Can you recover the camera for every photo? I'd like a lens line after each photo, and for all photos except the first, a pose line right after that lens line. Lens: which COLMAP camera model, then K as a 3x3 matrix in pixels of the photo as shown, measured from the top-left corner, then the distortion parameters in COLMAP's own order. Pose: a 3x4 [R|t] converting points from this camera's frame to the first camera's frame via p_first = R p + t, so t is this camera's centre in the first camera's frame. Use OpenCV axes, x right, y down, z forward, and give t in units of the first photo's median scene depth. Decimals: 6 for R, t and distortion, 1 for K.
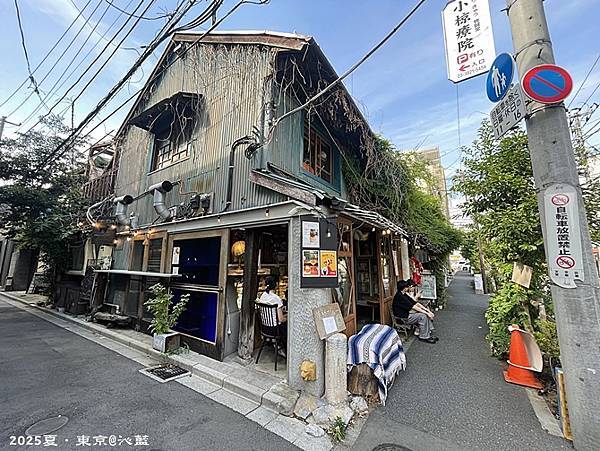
lens RADIAL K [[240.2, 0, 300.0], [0, 240.2, 225.5], [0, 0, 1]] dist [-0.000374, -0.000078]
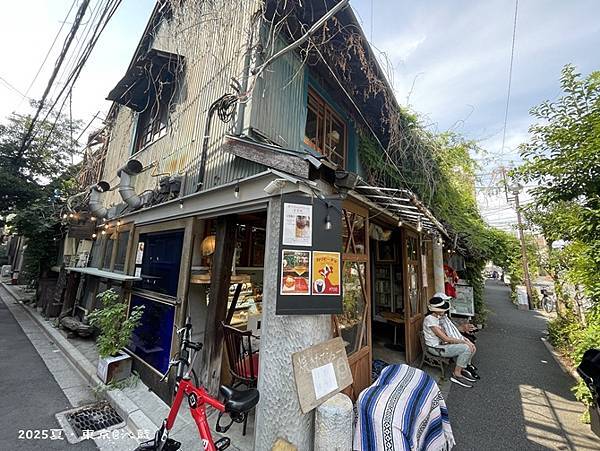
lens RADIAL K [[237.7, 0, 300.0], [0, 237.7, 225.5], [0, 0, 1]] dist [-0.002630, -0.000039]
pose [[0.996986, 0.019338, -0.075135, 0.074605], [-0.019827, 0.999787, -0.005770, 0.033906], [0.075007, 0.007242, 0.997157, 0.311145]]
